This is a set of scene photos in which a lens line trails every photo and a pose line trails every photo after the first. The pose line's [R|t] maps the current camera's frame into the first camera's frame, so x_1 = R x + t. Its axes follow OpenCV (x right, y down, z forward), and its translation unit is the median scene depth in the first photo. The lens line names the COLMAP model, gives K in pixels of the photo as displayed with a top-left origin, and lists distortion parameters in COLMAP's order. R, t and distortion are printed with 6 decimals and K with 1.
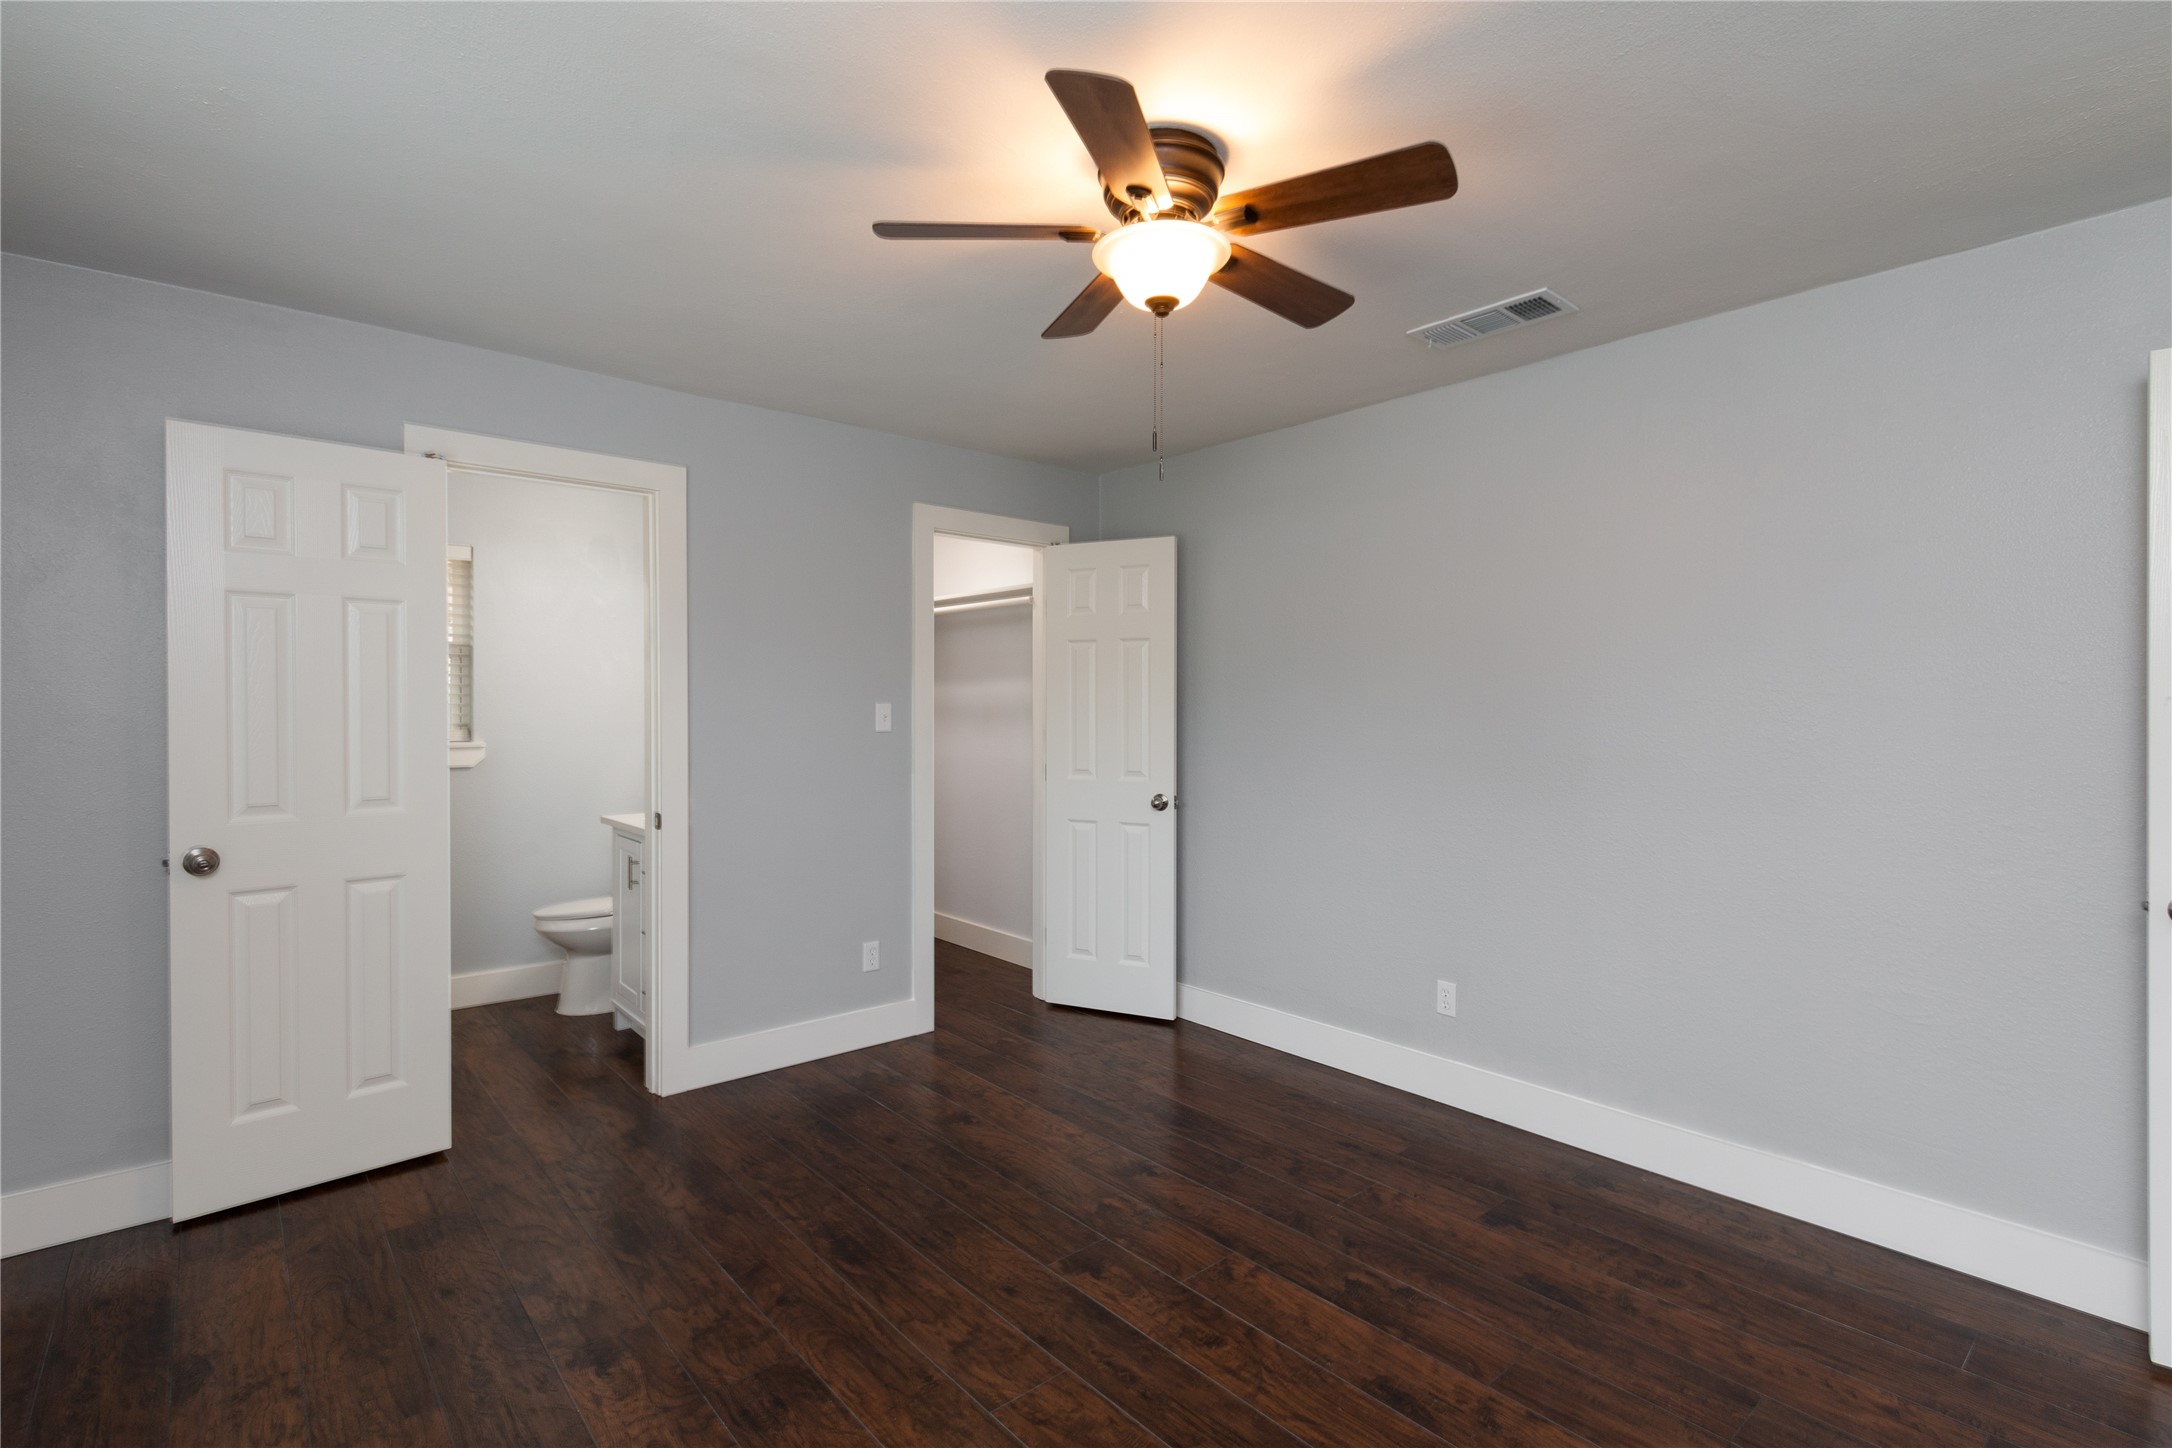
lens RADIAL K [[1012.6, 0, 1090.2], [0, 1012.6, 715.2], [0, 0, 1]] dist [0.000818, -0.000408]
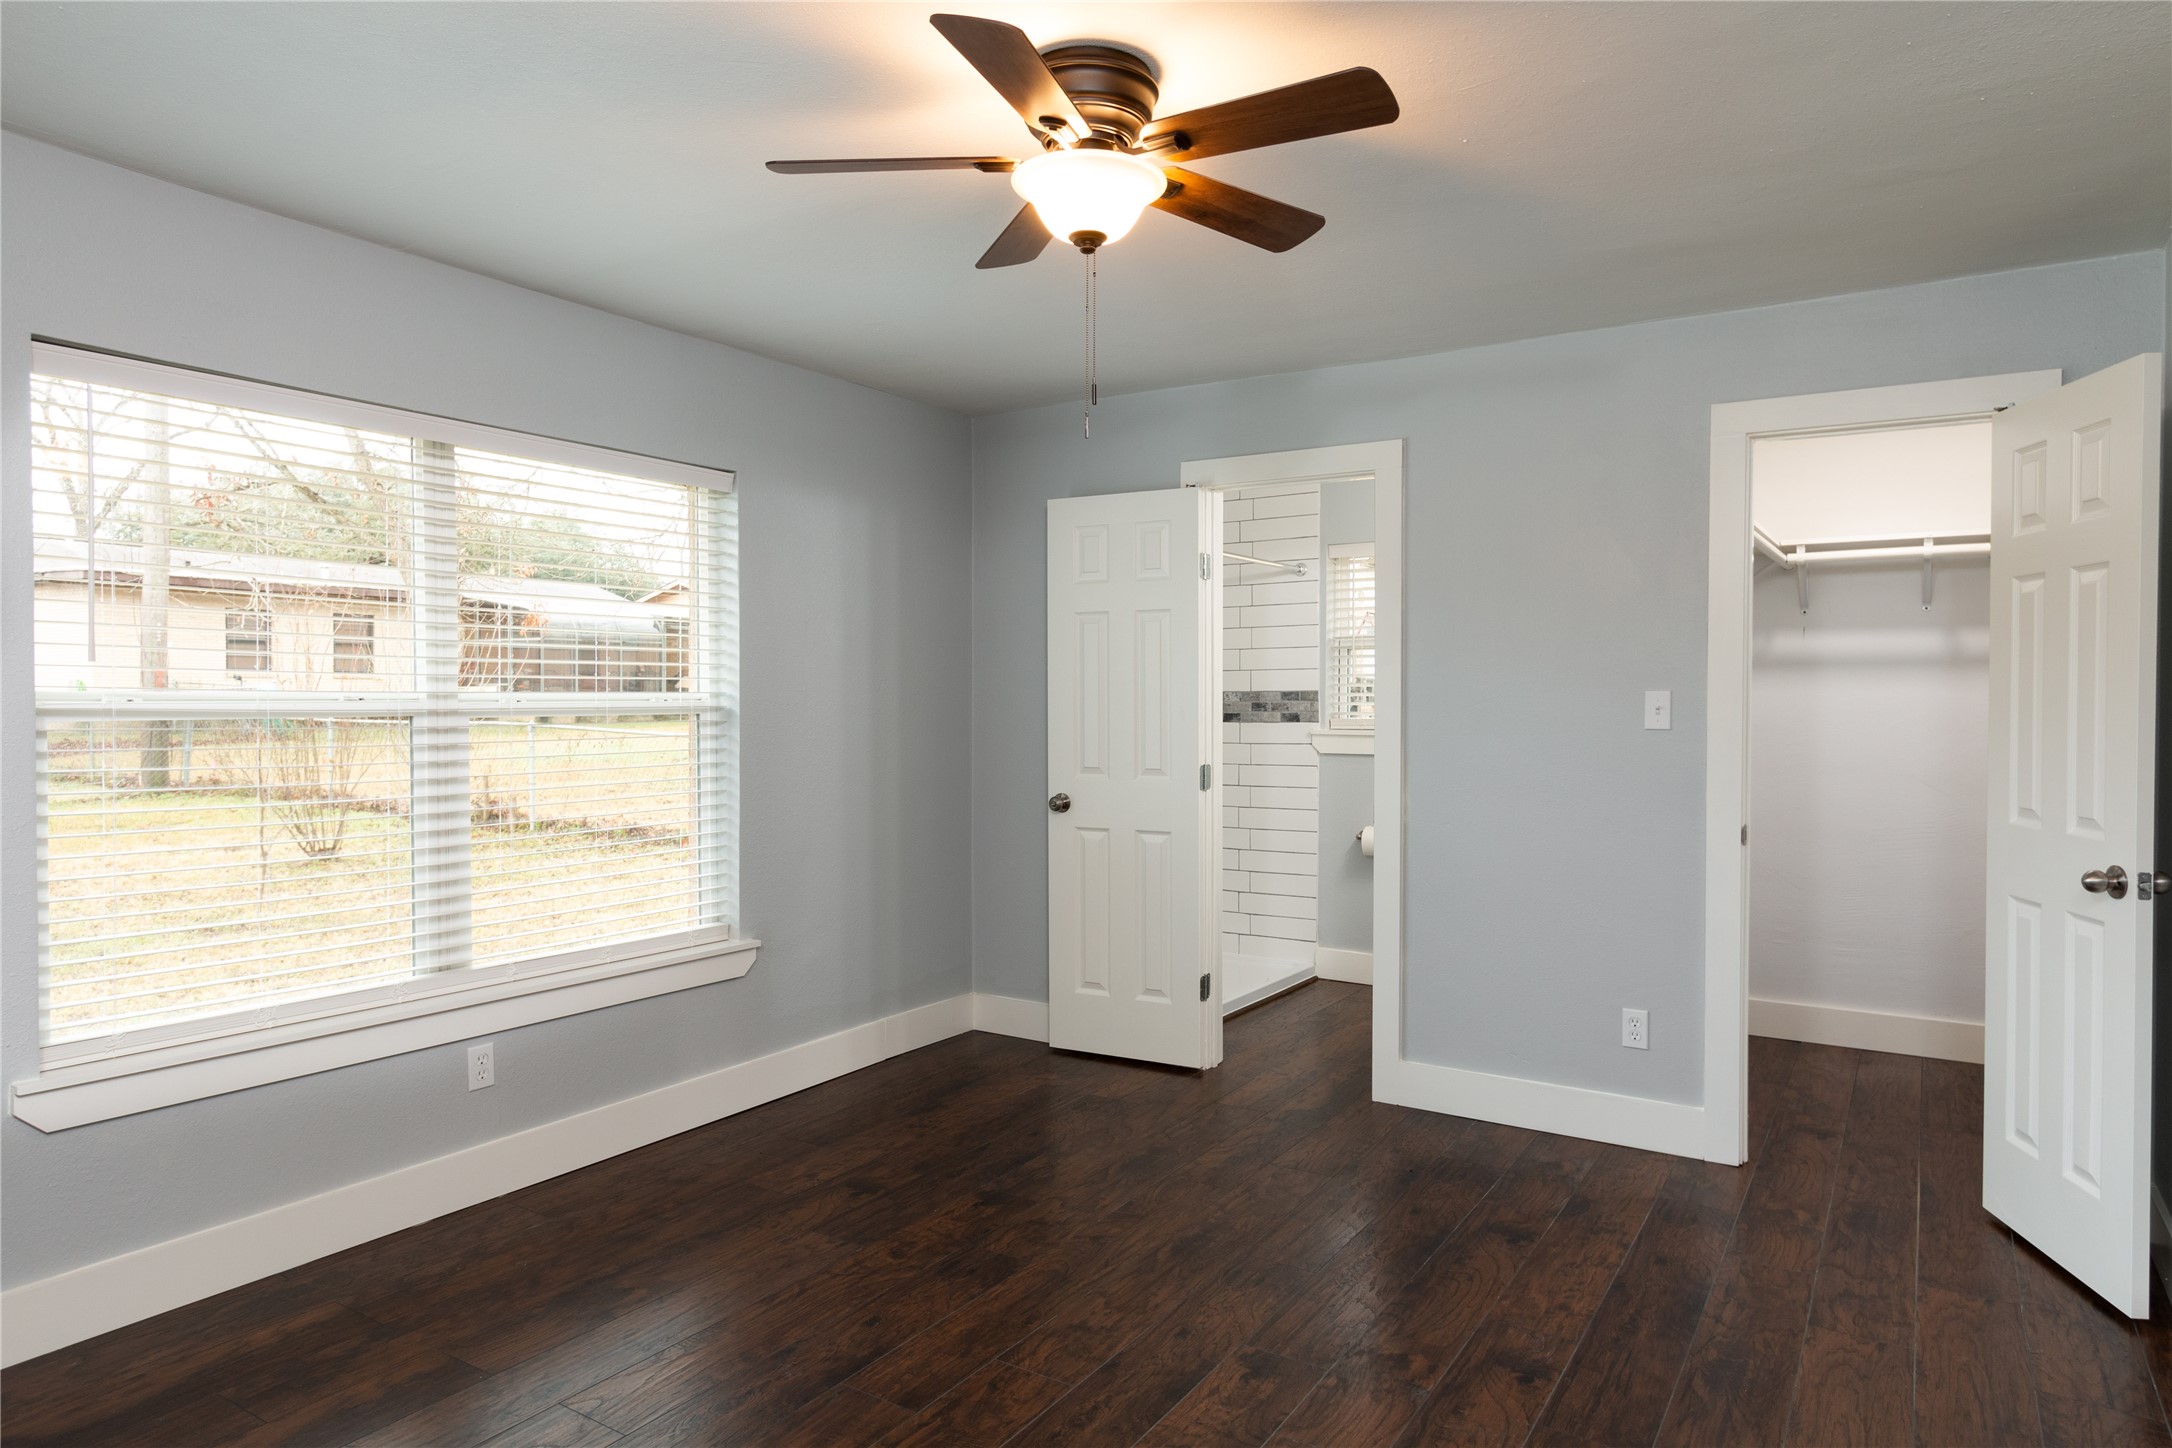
lens RADIAL K [[1291.3, 0, 1086.0], [0, 1291.3, 724.0], [0, 0, 1]] dist [-0.002152, -0.000744]
pose [[0.273855, 0.019212, -0.961579, 0.784958], [-0.007813, 0.999812, 0.017751, -0.001381], [0.961739, 0.002652, 0.273954, 0.464049]]
